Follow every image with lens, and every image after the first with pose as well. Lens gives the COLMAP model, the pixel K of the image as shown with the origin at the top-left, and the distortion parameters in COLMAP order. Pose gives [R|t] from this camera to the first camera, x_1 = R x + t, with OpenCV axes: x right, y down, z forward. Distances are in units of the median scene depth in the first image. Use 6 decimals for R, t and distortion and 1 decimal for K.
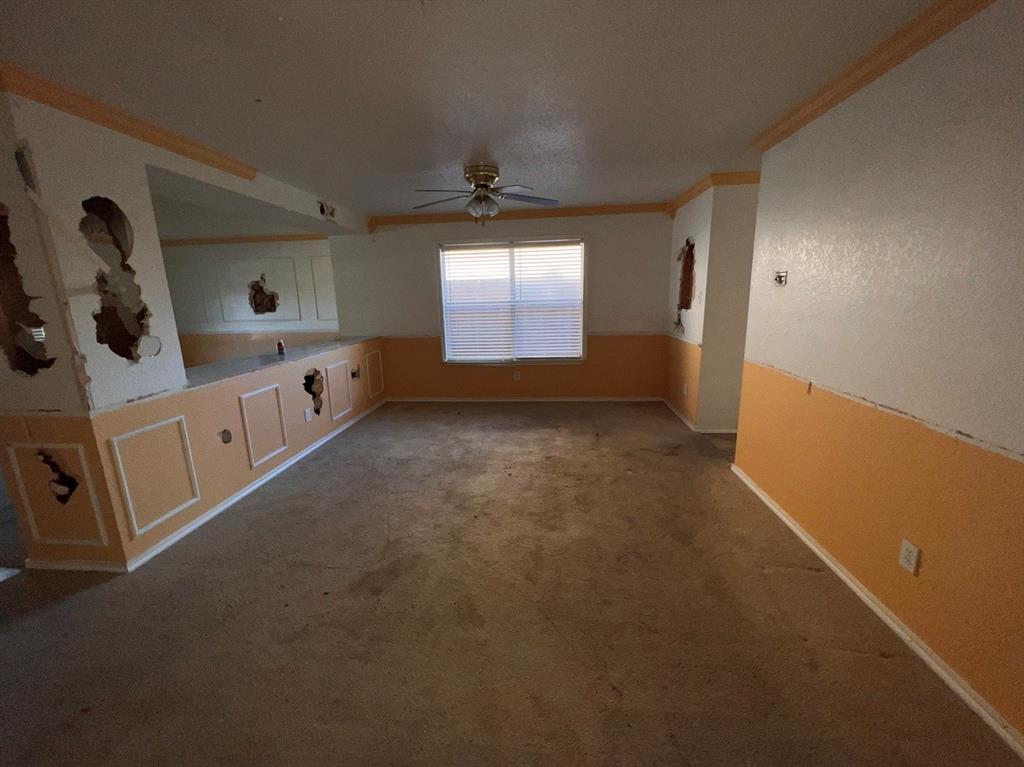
lens RADIAL K [[409.6, 0, 514.7], [0, 409.6, 382.3], [0, 0, 1]] dist [-0.003520, 0.000847]
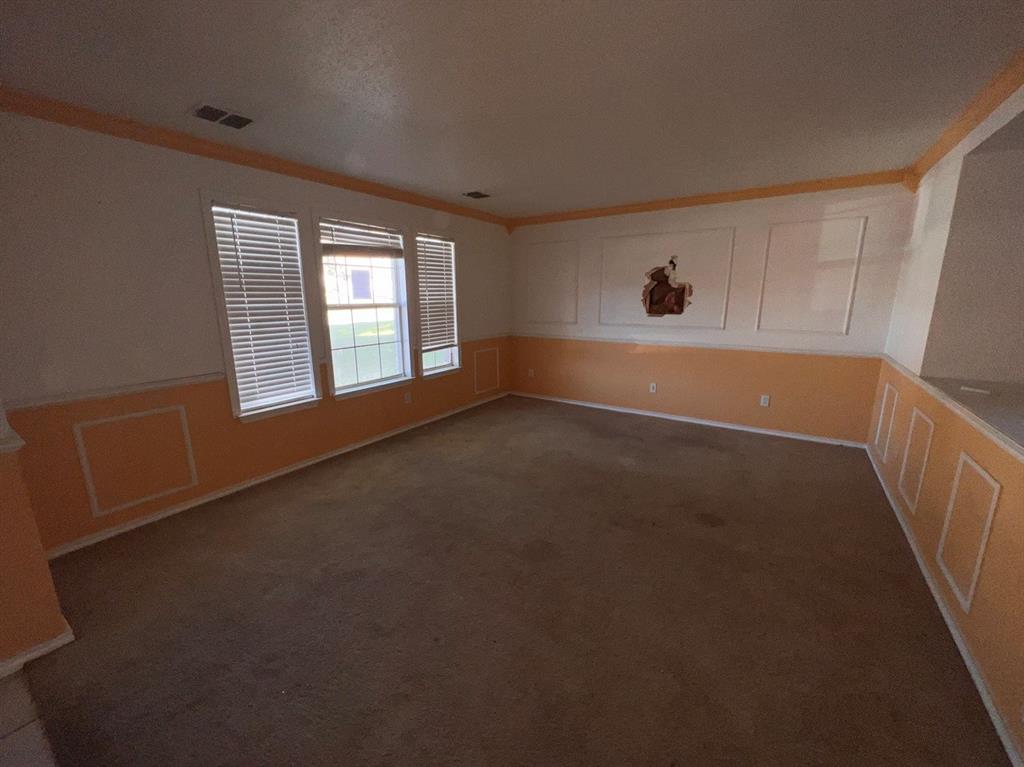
lens RADIAL K [[409.6, 0, 512.1], [0, 409.6, 382.5], [0, 0, 1]] dist [-0.003520, 0.000847]
pose [[0.881284, 0.117618, -0.457717, -1.057935], [-0.115345, 0.992776, 0.033025, -0.110061], [0.458295, 0.023691, 0.888484, 0.603941]]
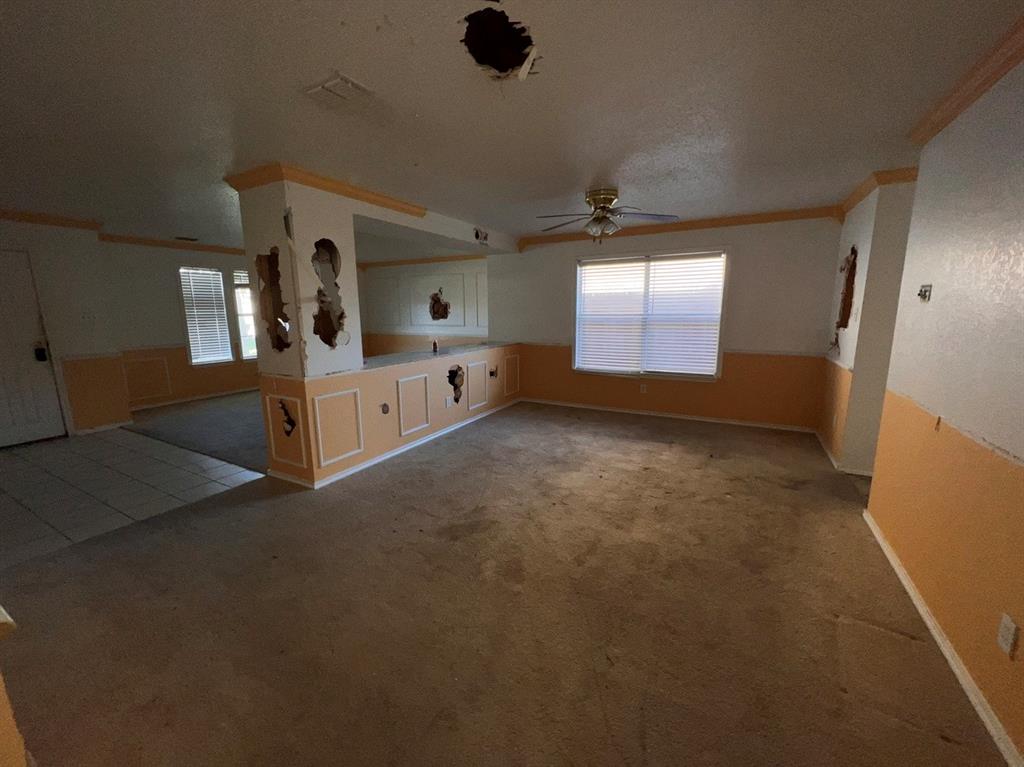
lens RADIAL K [[409.6, 0, 514.3], [0, 409.6, 383.3], [0, 0, 1]] dist [-0.003520, 0.000847]
pose [[0.919268, 0.087535, -0.383776, 0.166678], [-0.097705, 0.995190, -0.007044, 0.015149], [0.381314, 0.043972, 0.923399, -0.072619]]
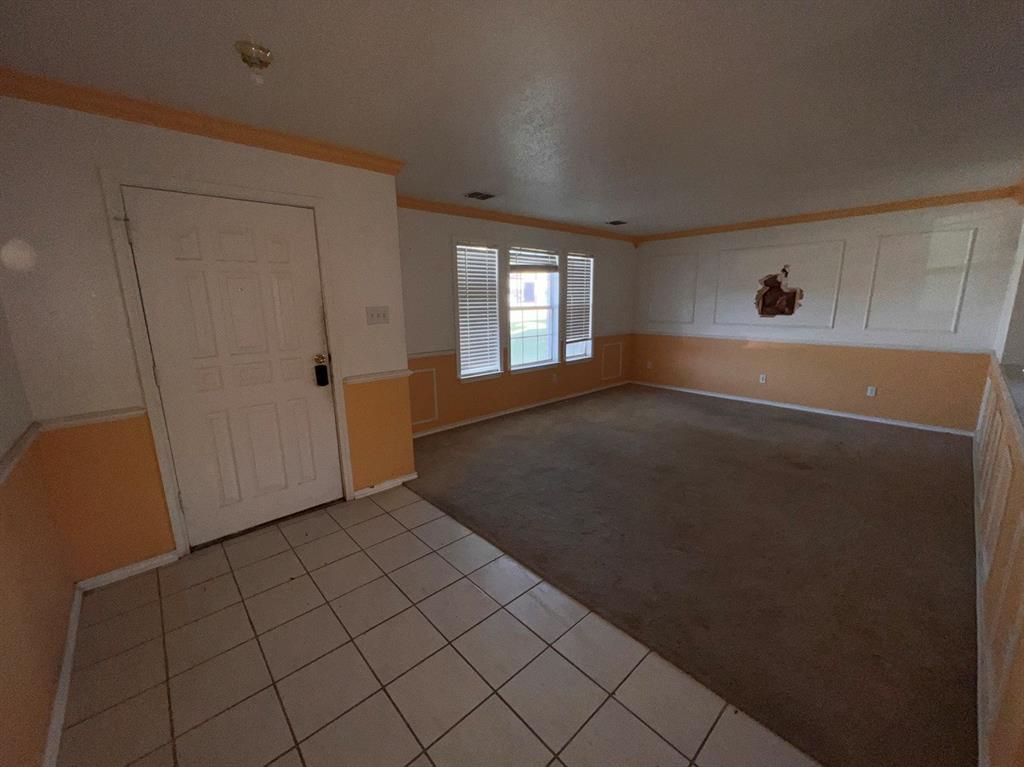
lens RADIAL K [[409.6, 0, 512.0], [0, 409.6, 380.6], [0, 0, 1]] dist [-0.003520, 0.000847]
pose [[0.743250, 0.145043, -0.653102, -0.947871], [-0.148232, 0.987655, 0.050649, -0.026599], [0.652386, 0.059166, 0.755574, 0.189368]]
